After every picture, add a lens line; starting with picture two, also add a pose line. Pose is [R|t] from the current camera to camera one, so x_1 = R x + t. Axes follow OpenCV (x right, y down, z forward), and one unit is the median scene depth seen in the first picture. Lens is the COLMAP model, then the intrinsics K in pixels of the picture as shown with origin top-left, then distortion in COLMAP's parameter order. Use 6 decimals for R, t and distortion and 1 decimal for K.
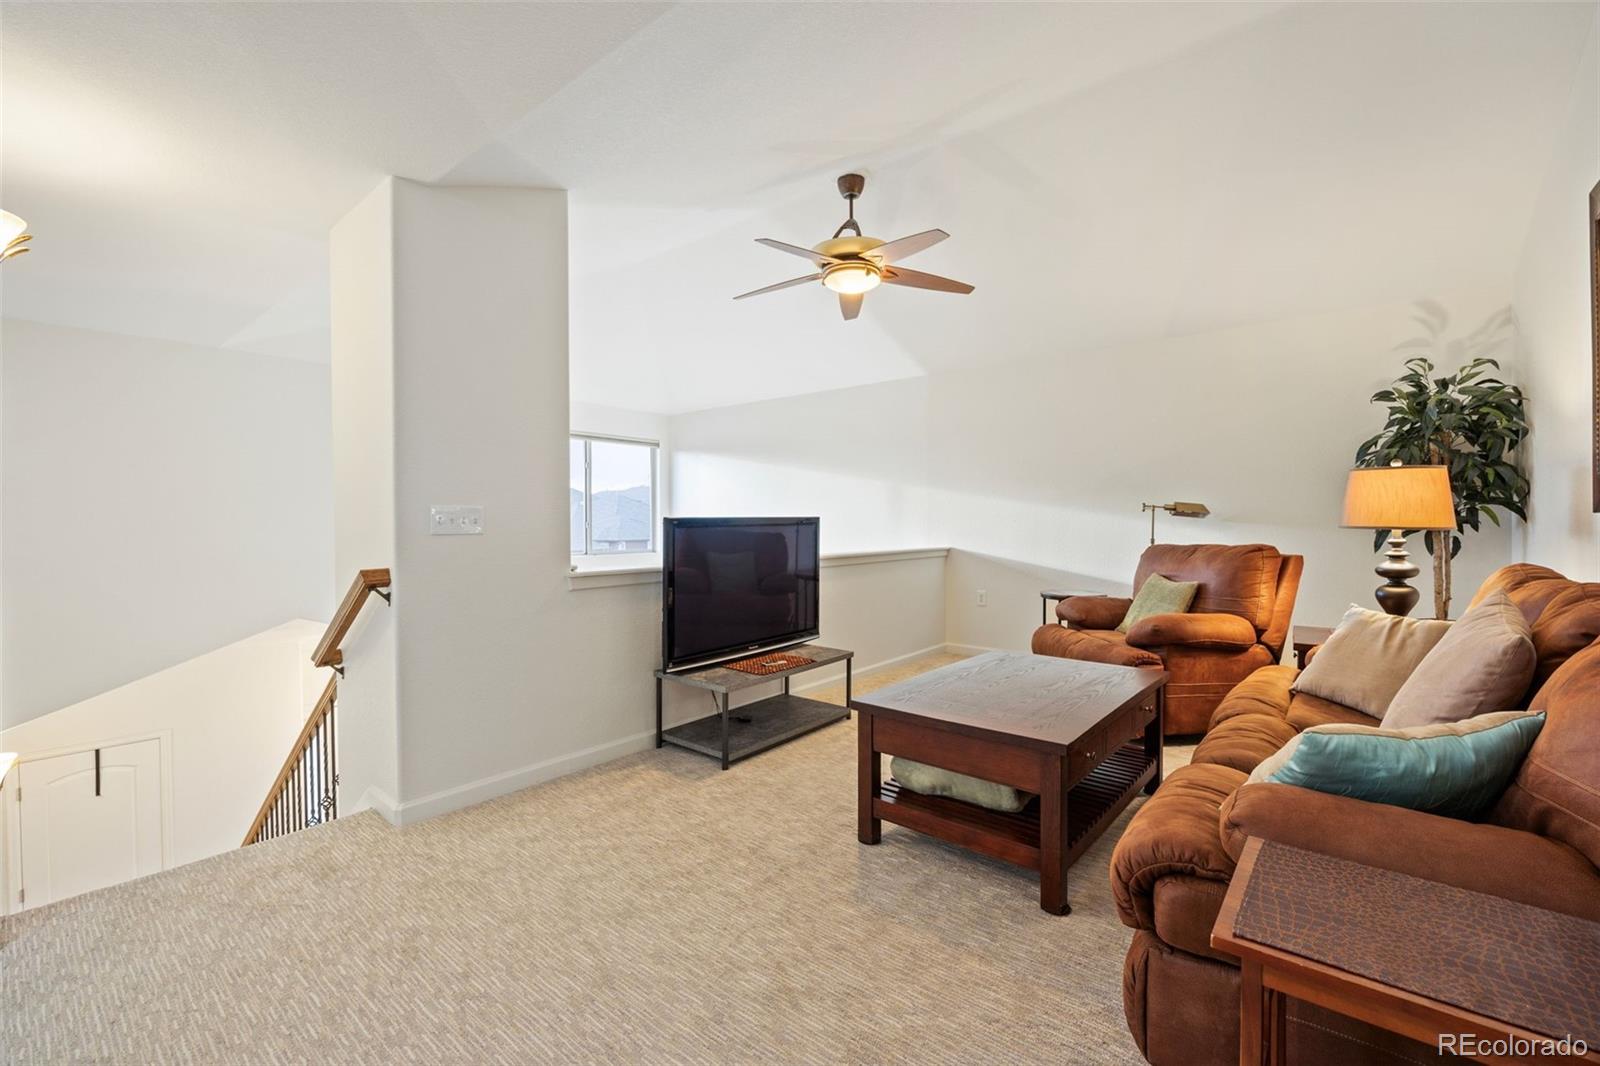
lens RADIAL K [[686.2, 0, 798.2], [0, 686.2, 535.4], [0, 0, 1]] dist [-0.012939, 0.000429]
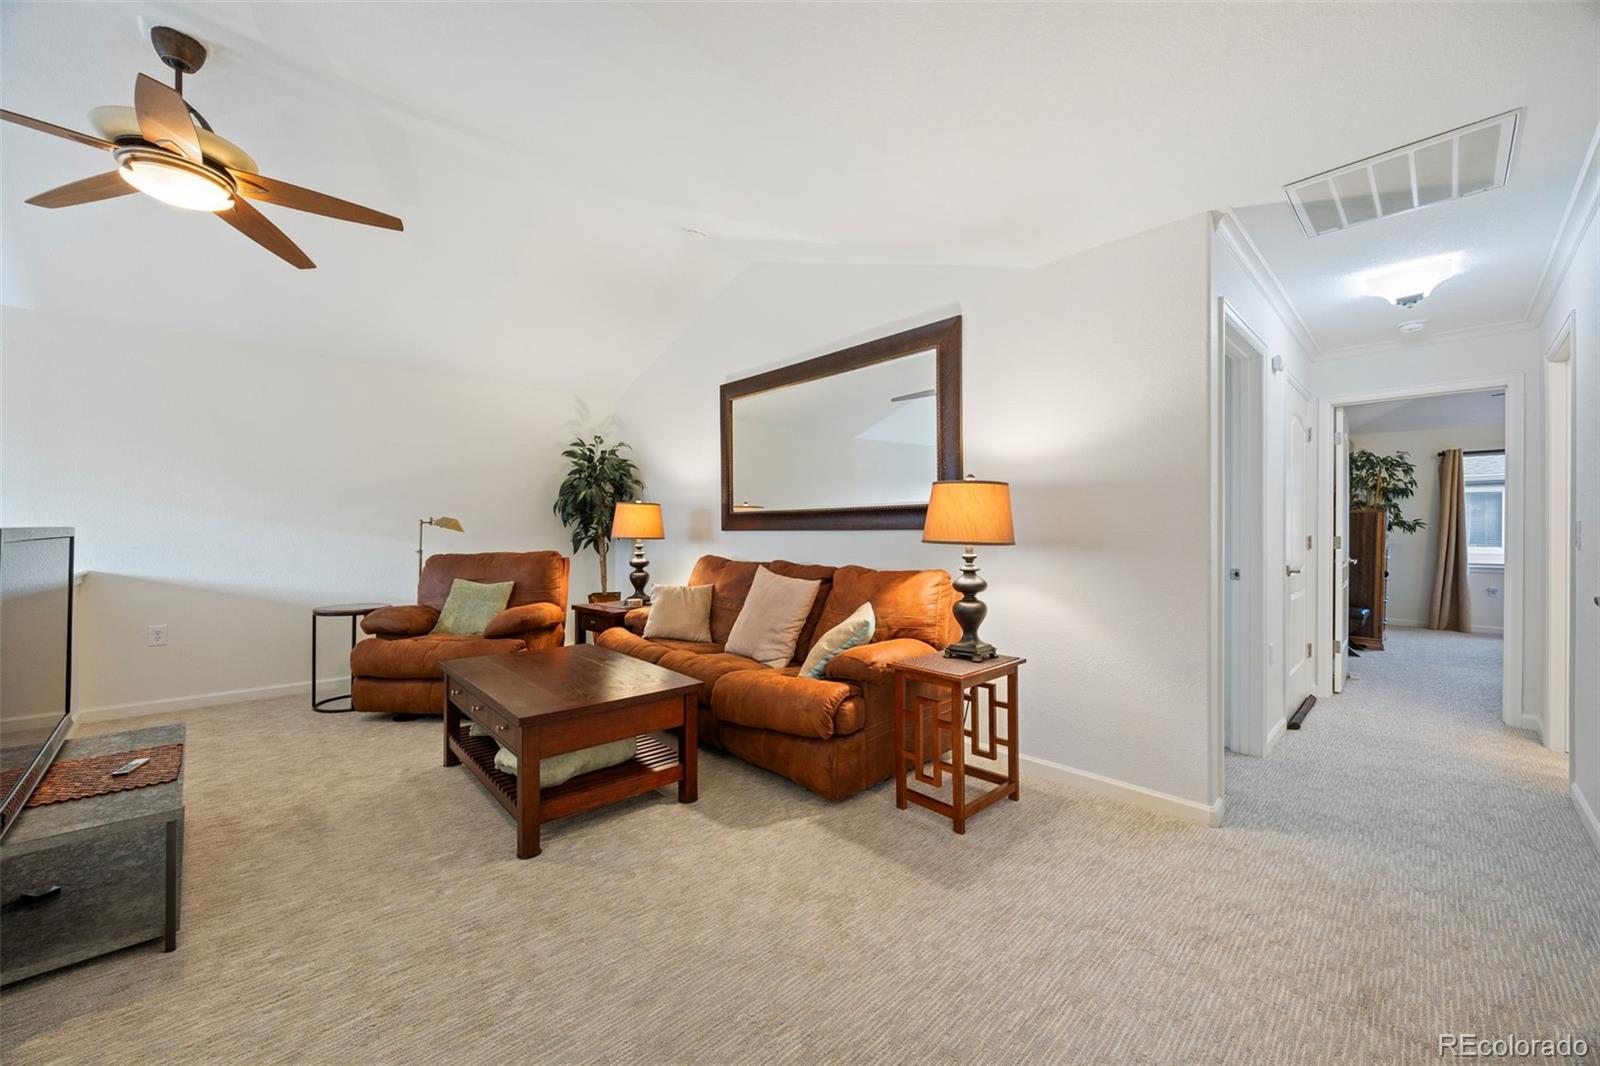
lens RADIAL K [[619.2, 0, 800.1], [0, 619.2, 531.5], [0, 0, 1]] dist [-0.002167, 0.000132]
pose [[0.097876, 0.005148, 0.995185, -0.554062], [0.017054, 0.999831, -0.006849, -0.008531], [-0.995052, 0.017642, 0.097772, 0.372663]]
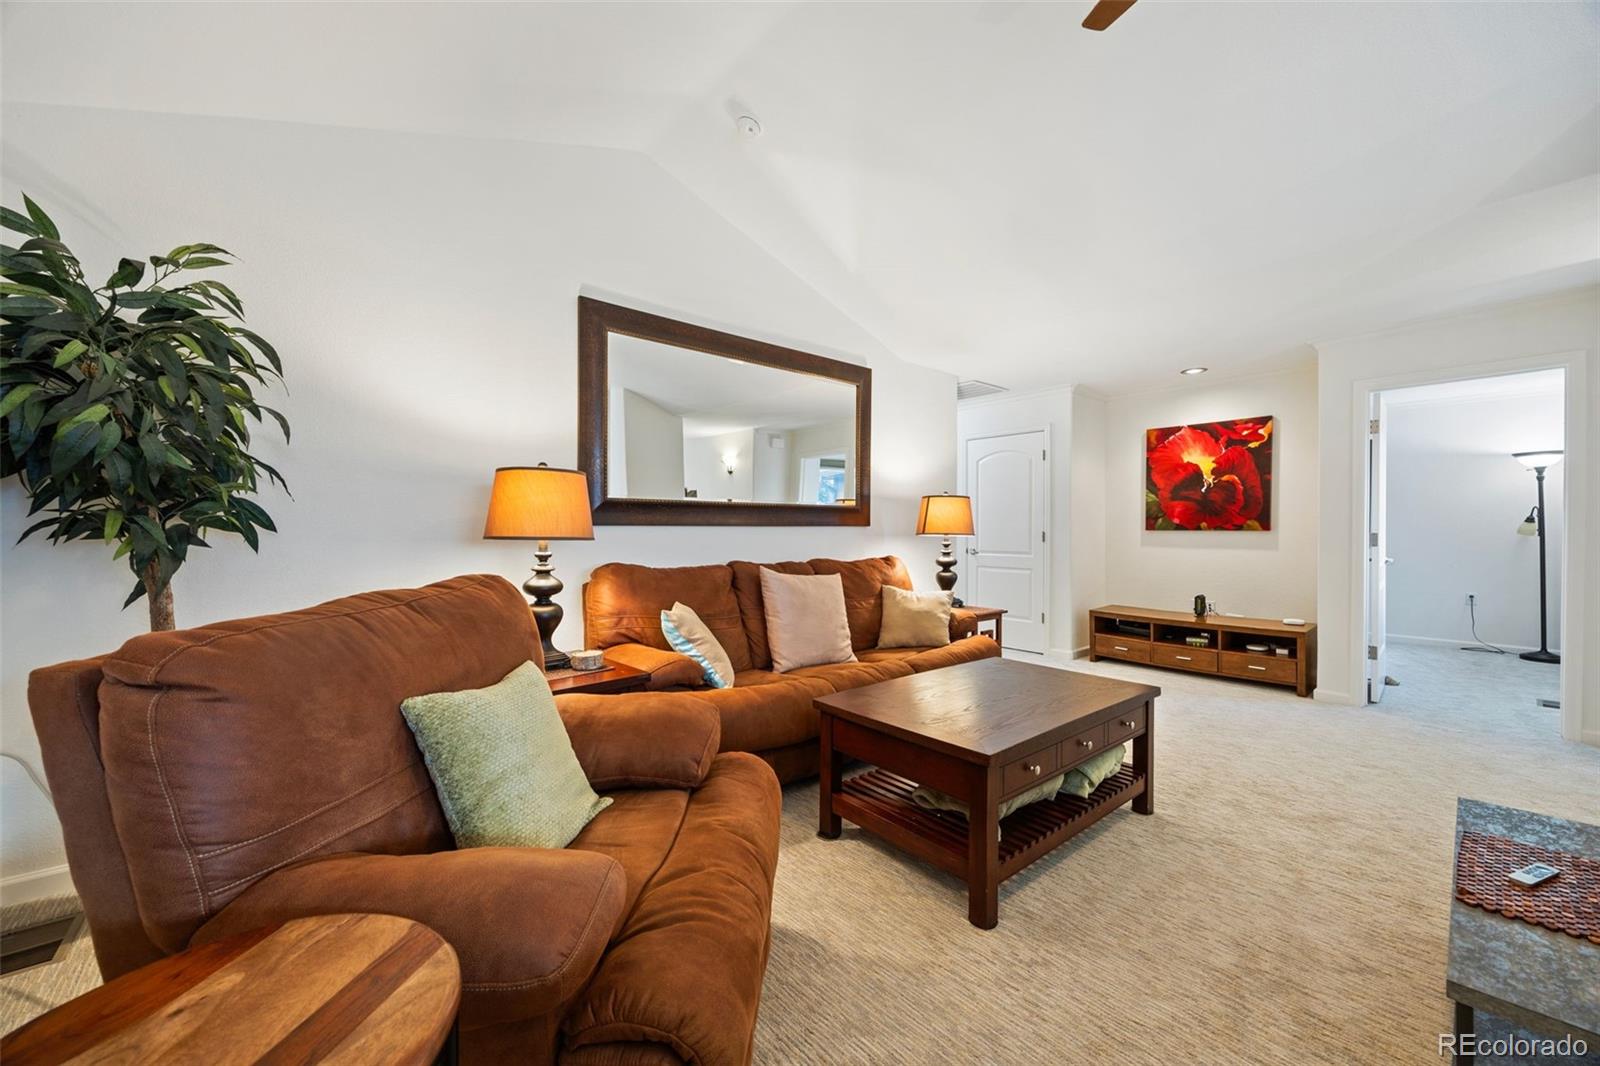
lens RADIAL K [[619.2, 0, 800.2], [0, 619.2, 530.8], [0, 0, 1]] dist [-0.002167, 0.000132]
pose [[-0.990639, 0.001368, 0.136497, 0.873574], [0.004491, 0.999735, 0.022577, -0.048097], [-0.136430, 0.022978, -0.990383, 2.121021]]
